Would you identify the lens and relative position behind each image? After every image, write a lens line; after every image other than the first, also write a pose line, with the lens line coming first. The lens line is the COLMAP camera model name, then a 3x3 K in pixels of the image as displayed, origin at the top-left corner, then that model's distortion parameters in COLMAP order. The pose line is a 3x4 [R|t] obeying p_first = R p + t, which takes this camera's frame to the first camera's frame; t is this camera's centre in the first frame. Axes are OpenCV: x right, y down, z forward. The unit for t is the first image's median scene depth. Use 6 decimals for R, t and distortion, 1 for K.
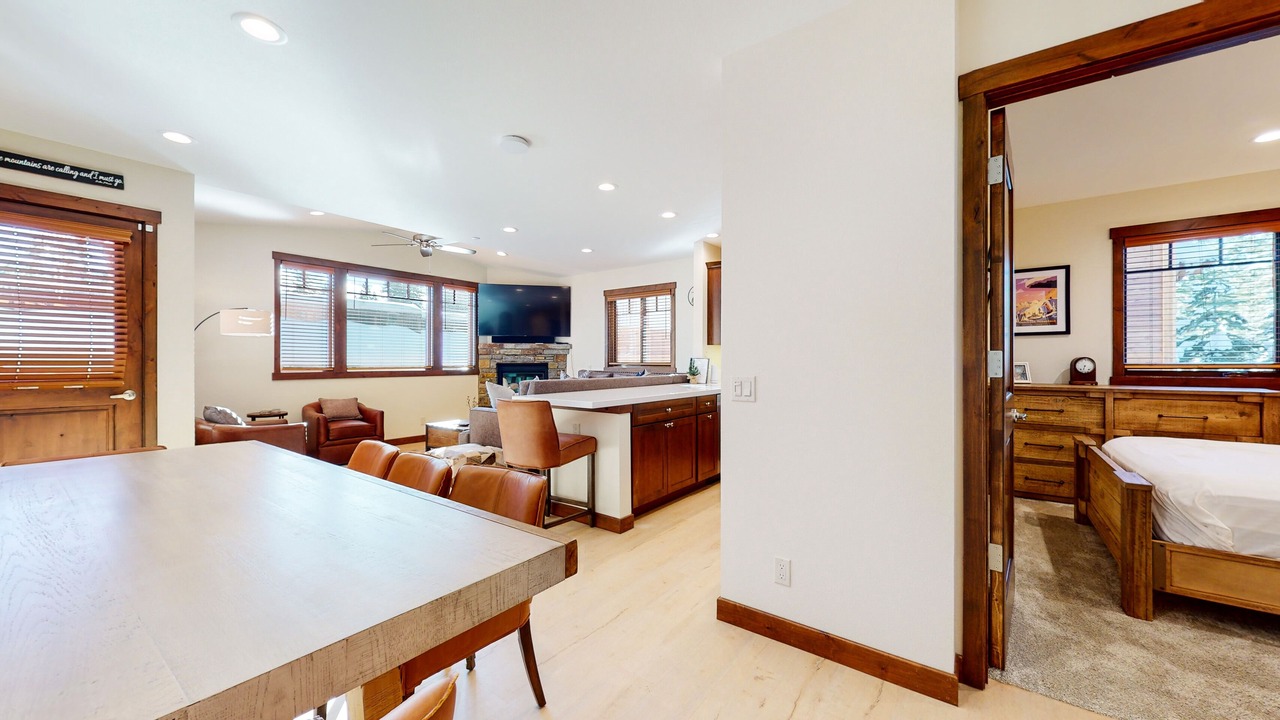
lens RADIAL K [[469.7, 0, 640.0], [0, 469.7, 360.0], [0, 0, 1]] dist [0.001302, 0.000238]
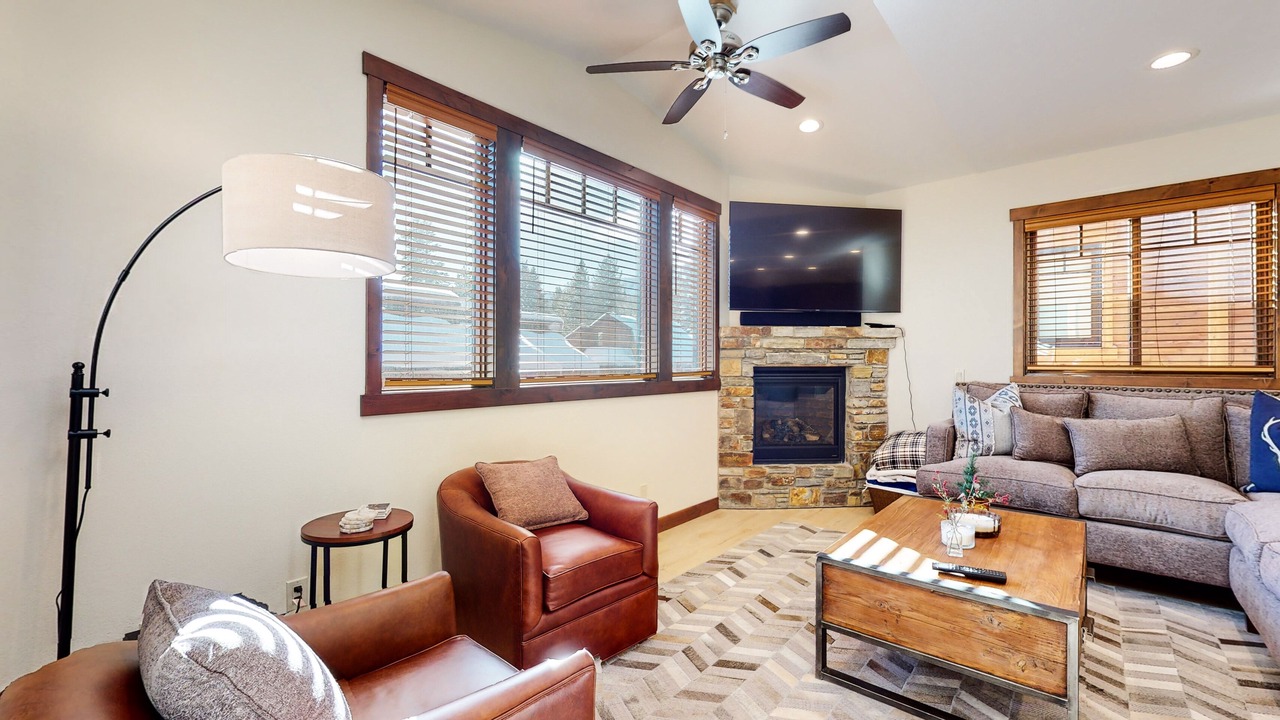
lens RADIAL K [[531.6, 0, 639.9], [0, 531.6, 361.8], [0, 0, 1]] dist [-0.000597, 0.000179]
pose [[0.997856, 0.001476, -0.065432, -0.418263], [-0.001500, 0.999999, -0.000318, 0.002233], [0.065432, 0.000416, 0.997857, 0.470485]]
